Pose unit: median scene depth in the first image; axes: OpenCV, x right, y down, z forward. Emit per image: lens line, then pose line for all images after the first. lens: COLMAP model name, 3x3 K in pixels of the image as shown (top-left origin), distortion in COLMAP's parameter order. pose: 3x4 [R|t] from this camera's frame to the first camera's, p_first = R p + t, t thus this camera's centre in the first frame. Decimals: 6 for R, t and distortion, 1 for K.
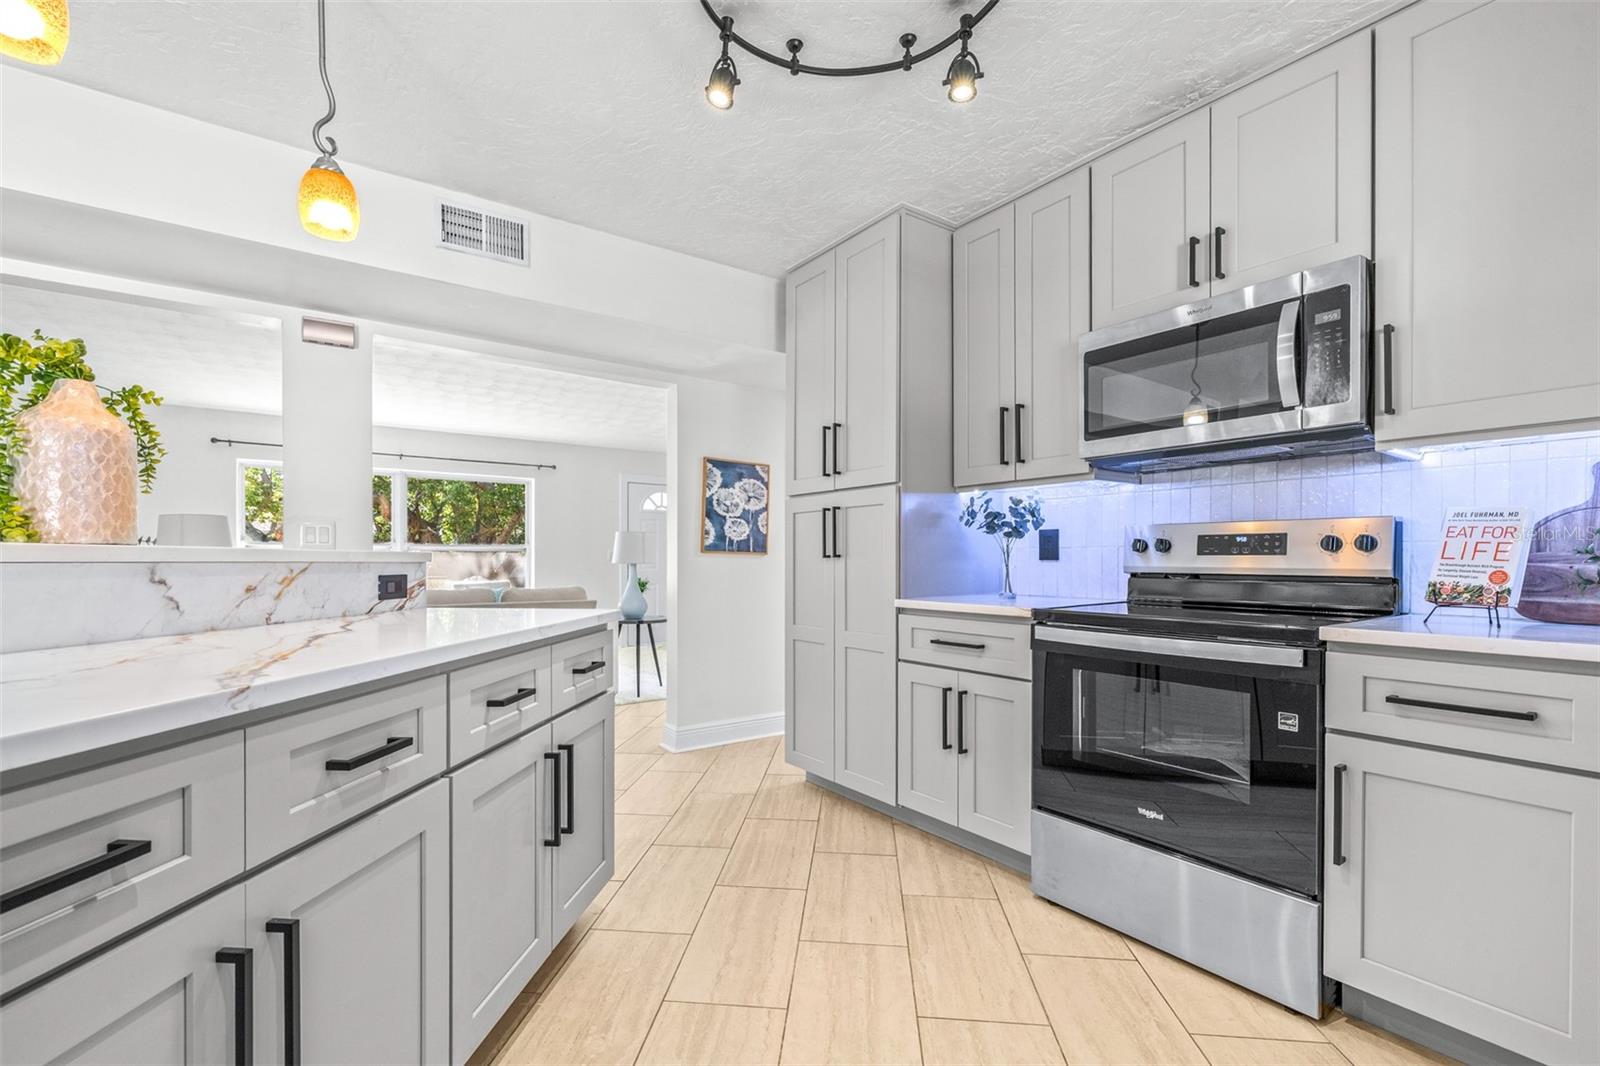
lens RADIAL K [[701.5, 0, 795.7], [0, 701.5, 559.1], [0, 0, 1]] dist [-0.001449, 0.000142]
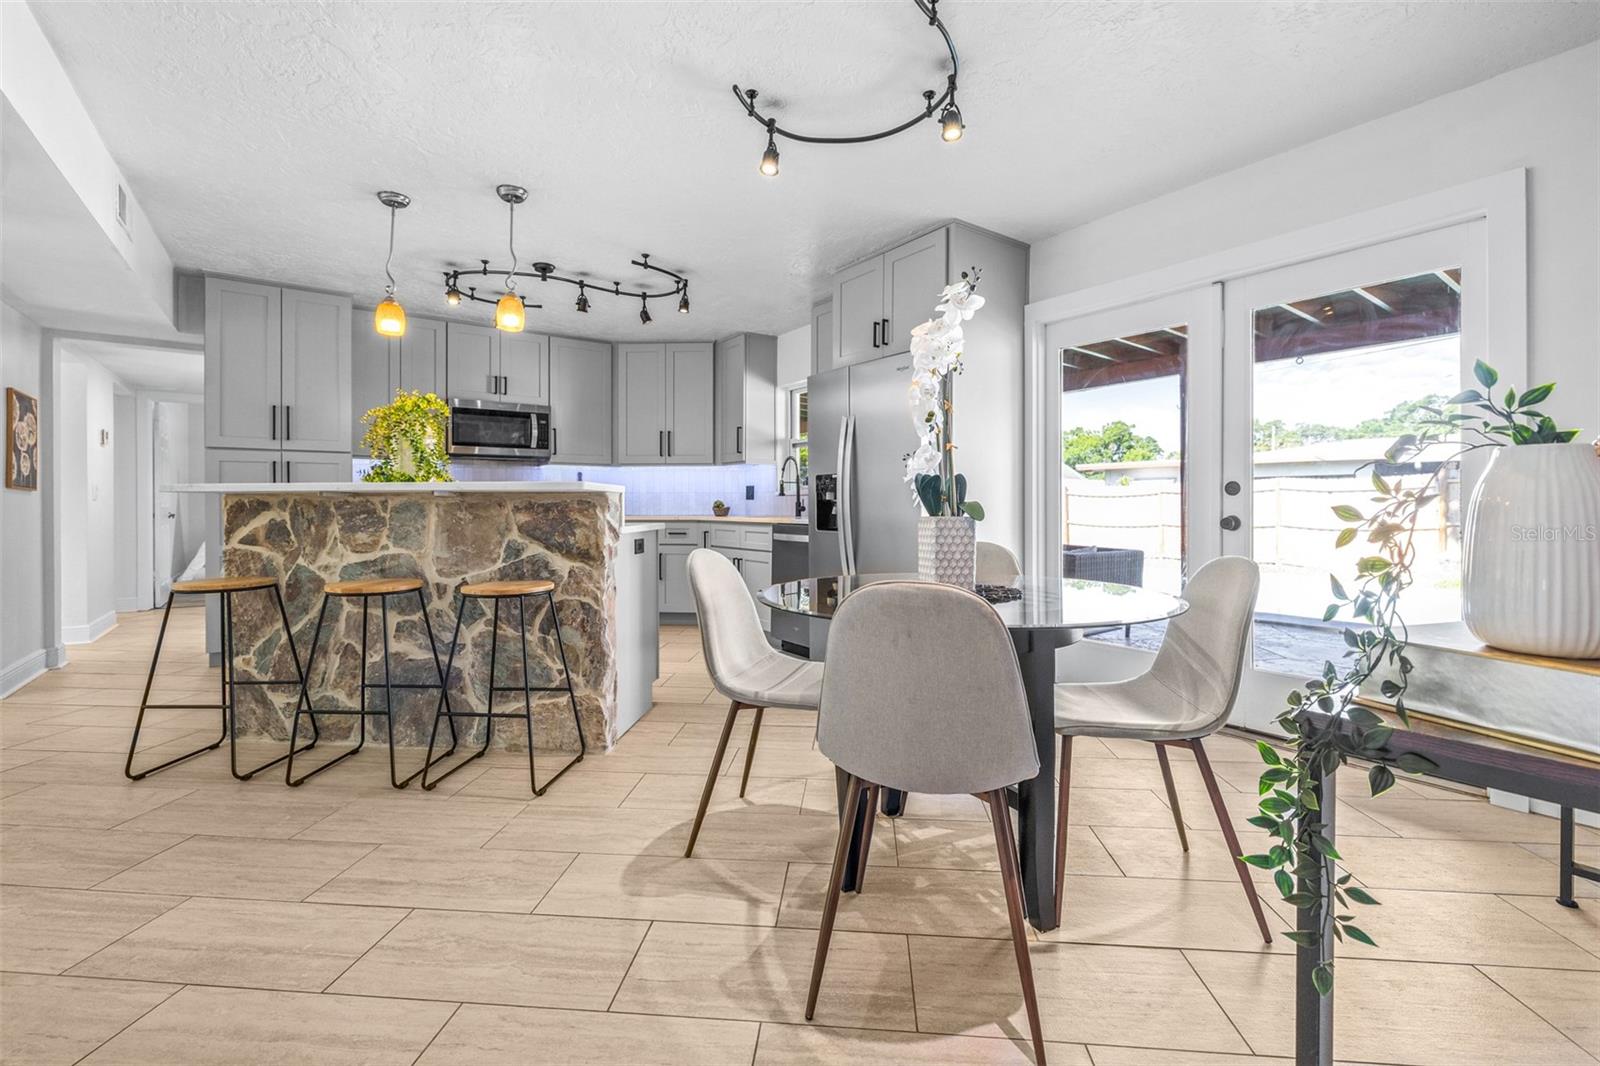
lens RADIAL K [[693.4, 0, 798.1], [0, 693.4, 508.7], [0, 0, 1]] dist [0.000133, -0.000400]
pose [[0.005657, -0.006651, 0.999962, -1.779328], [-0.000651, 0.999978, 0.006655, 0.021402], [-0.999984, -0.000688, 0.005652, -0.136481]]
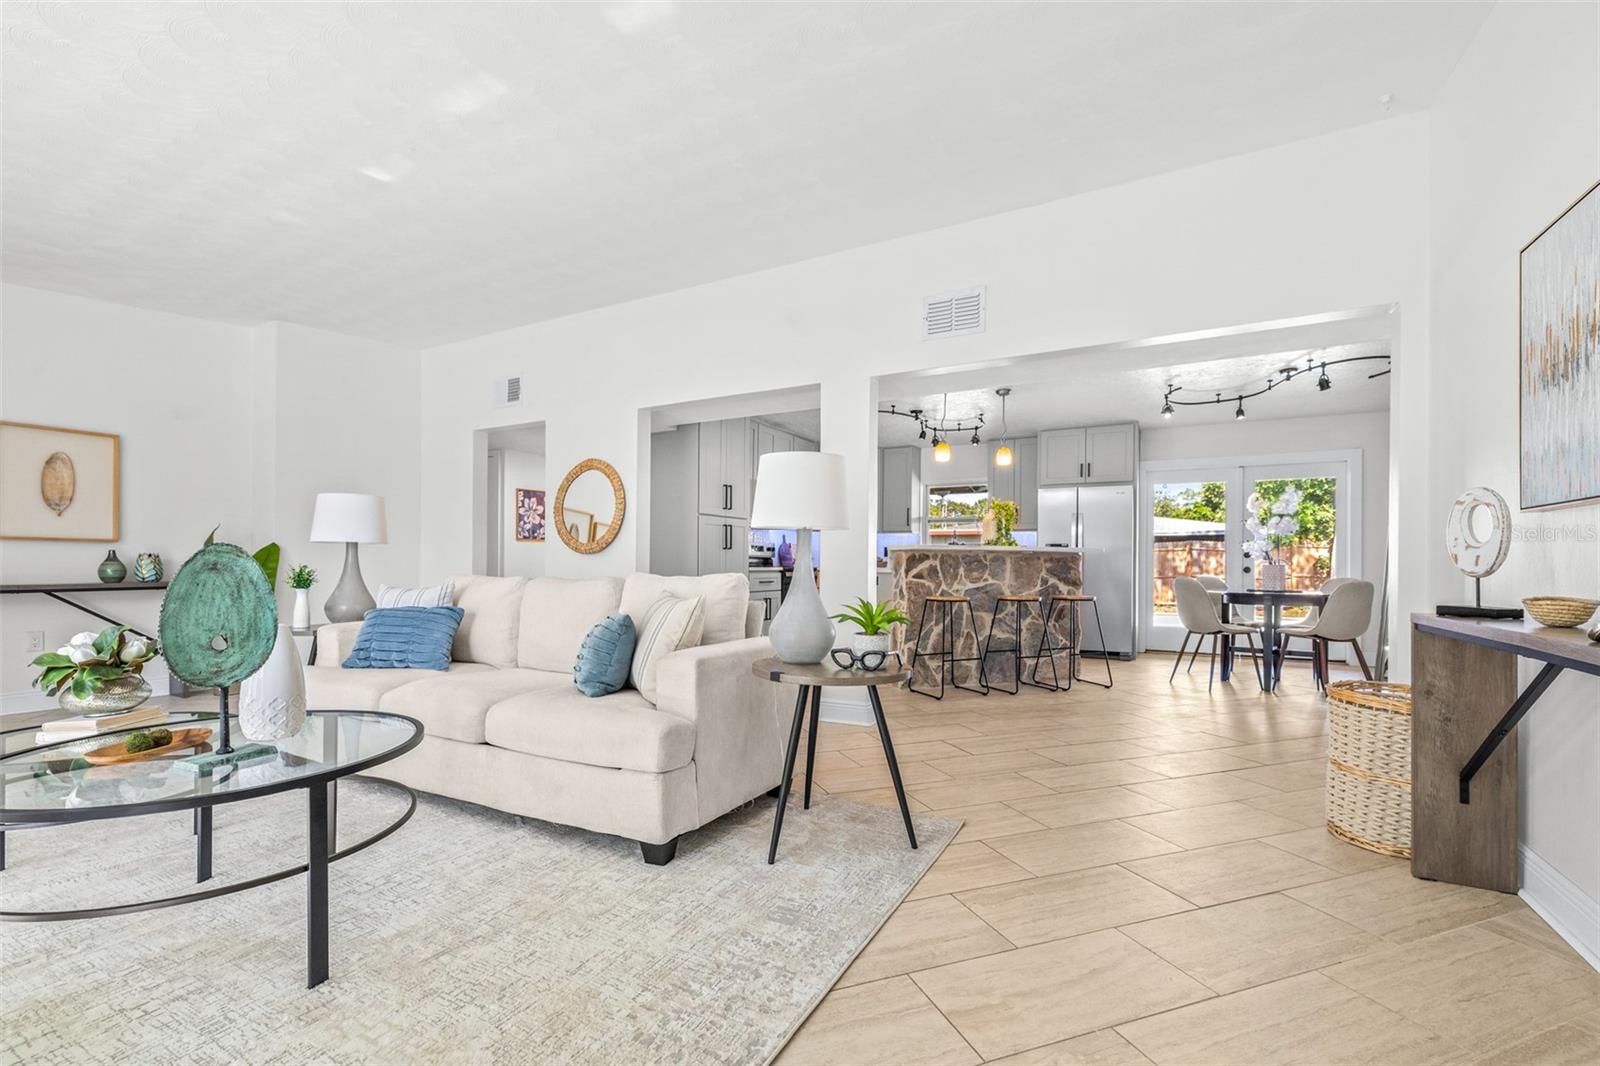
lens RADIAL K [[688.9, 0, 796.0], [0, 688.9, 565.4], [0, 0, 1]] dist [-0.000042, -0.000217]
pose [[-0.427178, -0.006503, 0.904144, -2.364495], [-0.010859, 0.999939, 0.002061, 0.051074], [-0.904102, -0.008937, -0.427223, 2.119919]]
